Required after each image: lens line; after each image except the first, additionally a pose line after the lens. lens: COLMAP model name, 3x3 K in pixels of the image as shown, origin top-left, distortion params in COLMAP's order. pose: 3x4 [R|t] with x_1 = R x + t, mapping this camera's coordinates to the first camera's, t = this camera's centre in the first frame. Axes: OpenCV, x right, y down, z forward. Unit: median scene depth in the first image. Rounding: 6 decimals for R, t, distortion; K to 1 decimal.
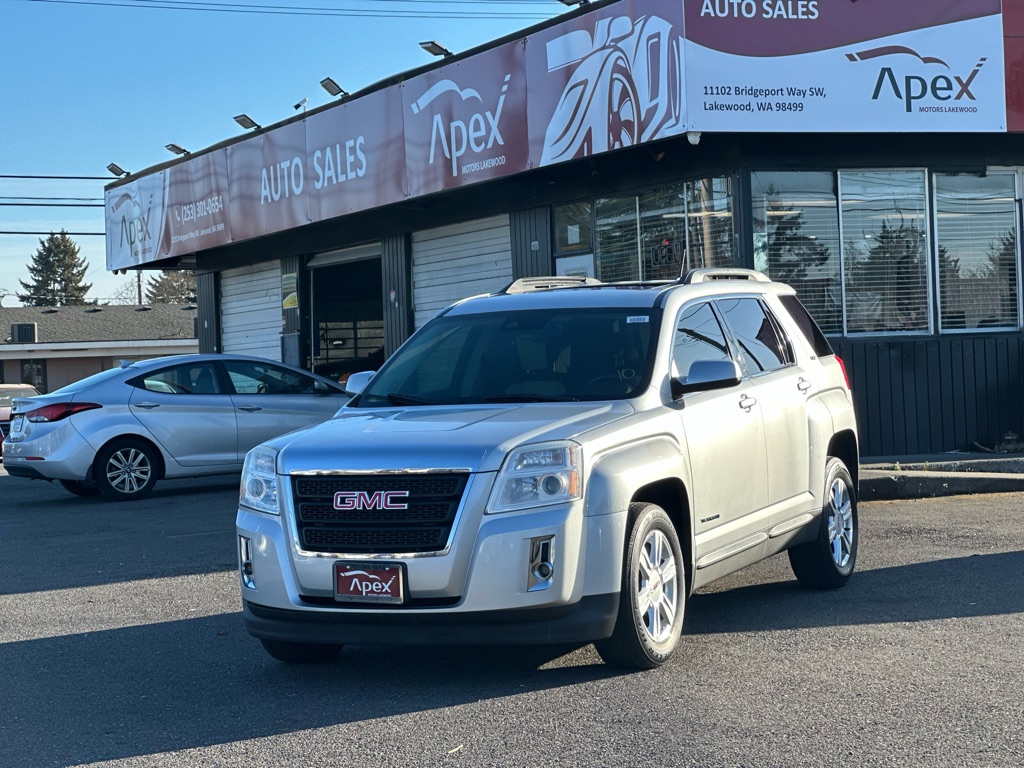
lens RADIAL K [[2235.6, 0, 513.4], [0, 2235.6, 365.7], [0, 0, 1]] dist [-0.039511, 3.415518]
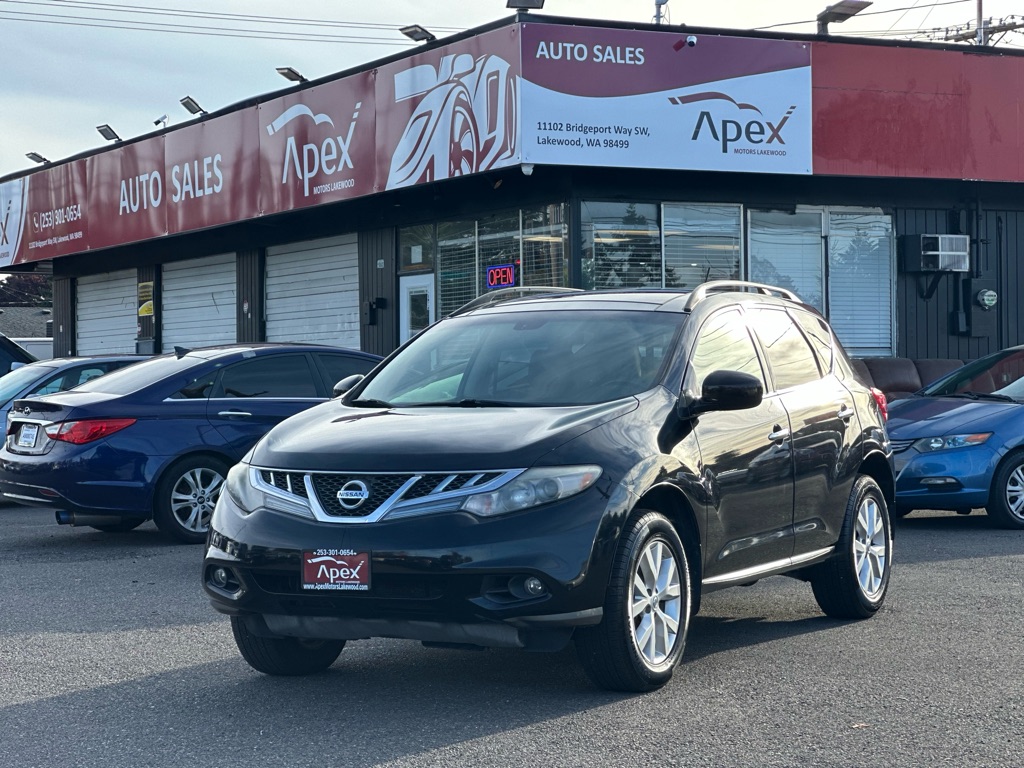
lens RADIAL K [[2239.4, 0, 516.8], [0, 2239.4, 363.9], [0, 0, 1]] dist [-0.109038, 4.642973]
pose [[0.997455, 0.028600, 0.065306, 0.006995], [-0.028043, 0.999562, -0.009416, 0.002348], [-0.065547, 0.007560, 0.997821, -0.072069]]
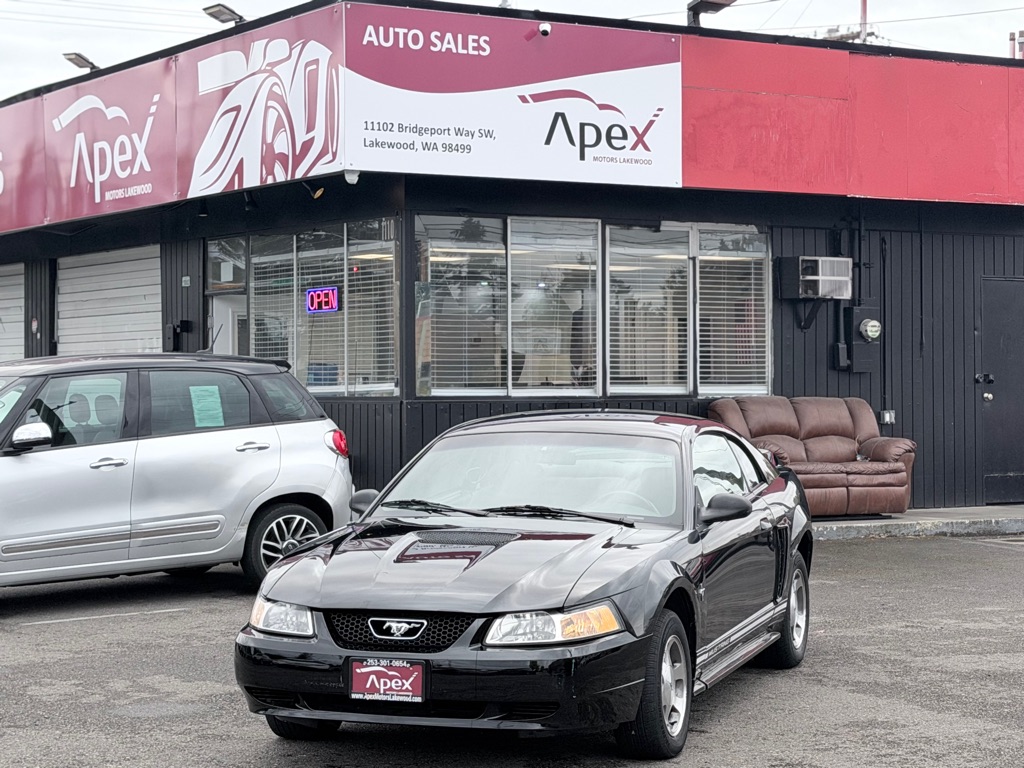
lens RADIAL K [[2202.9, 0, 513.1], [0, 2202.9, 390.0], [0, 0, 1]] dist [0.143298, -0.041182]
pose [[0.989858, 0.035108, 0.137655, 0.022597], [-0.035352, 0.999375, -0.000677, -0.014672], [-0.137593, -0.004196, 0.990480, 0.085396]]
